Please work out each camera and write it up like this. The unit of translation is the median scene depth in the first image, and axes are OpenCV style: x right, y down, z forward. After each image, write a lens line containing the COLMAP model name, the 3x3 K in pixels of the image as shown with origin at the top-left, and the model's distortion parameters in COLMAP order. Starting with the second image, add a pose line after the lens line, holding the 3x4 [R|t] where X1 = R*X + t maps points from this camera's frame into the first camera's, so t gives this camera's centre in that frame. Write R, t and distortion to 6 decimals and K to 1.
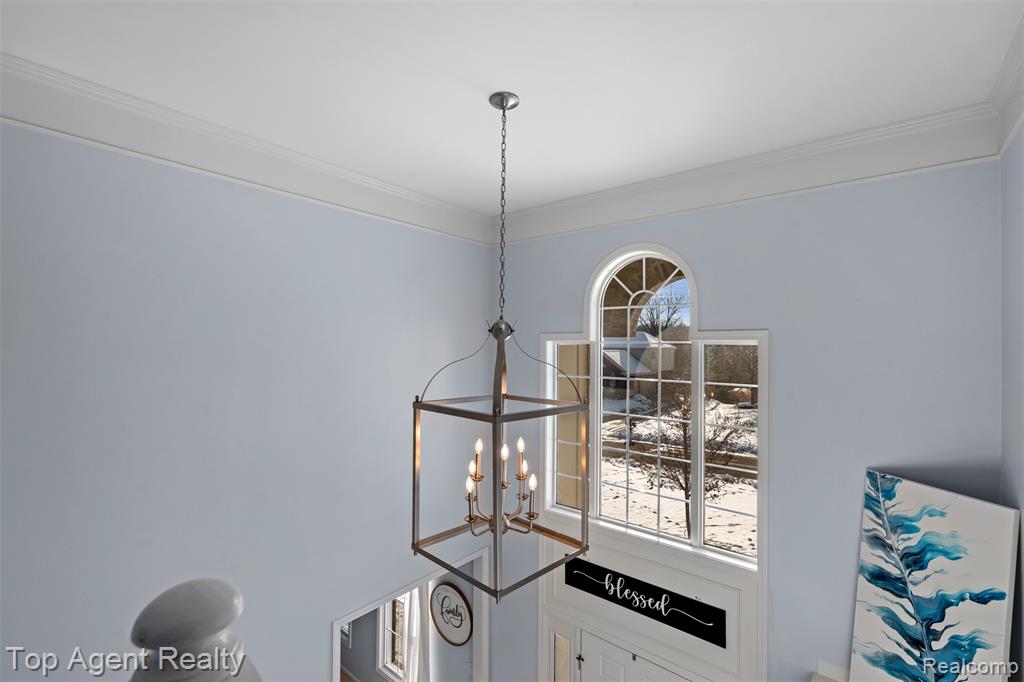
lens RADIAL K [[450.7, 0, 512.0], [0, 450.7, 341.0], [0, 0, 1]] dist [-0.002156, -0.000008]
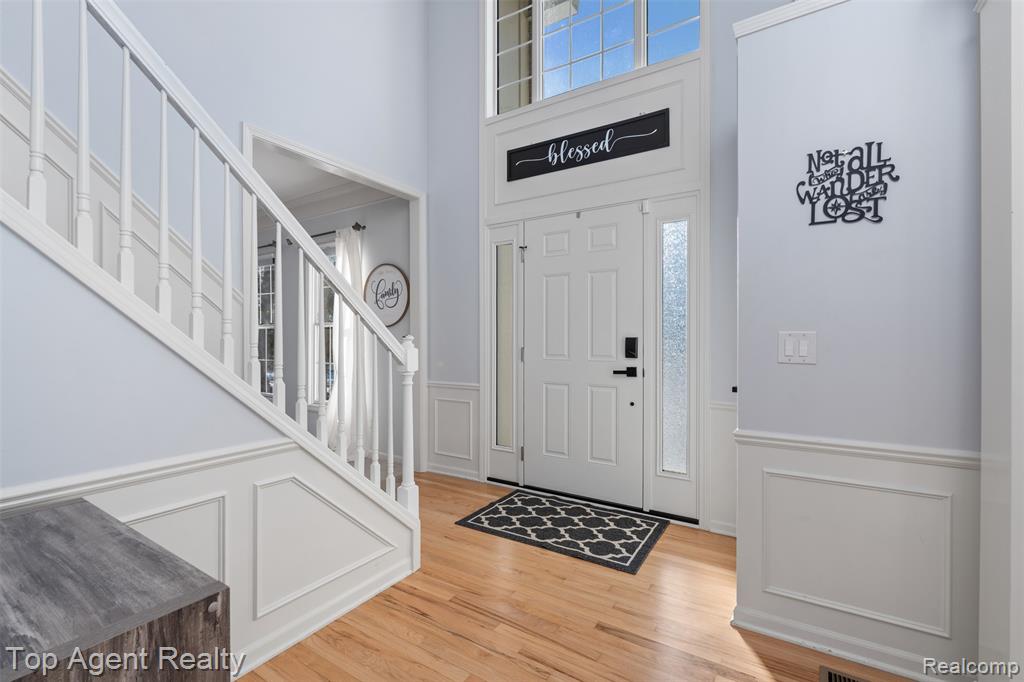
lens RADIAL K [[450.7, 0, 512.0], [0, 450.7, 341.0], [0, 0, 1]] dist [-0.002156, -0.000008]
pose [[0.992564, -0.007431, 0.121493, 0.011088], [0.006880, 0.999964, 0.004955, 0.928579], [-0.121526, -0.004082, 0.992580, 0.057994]]
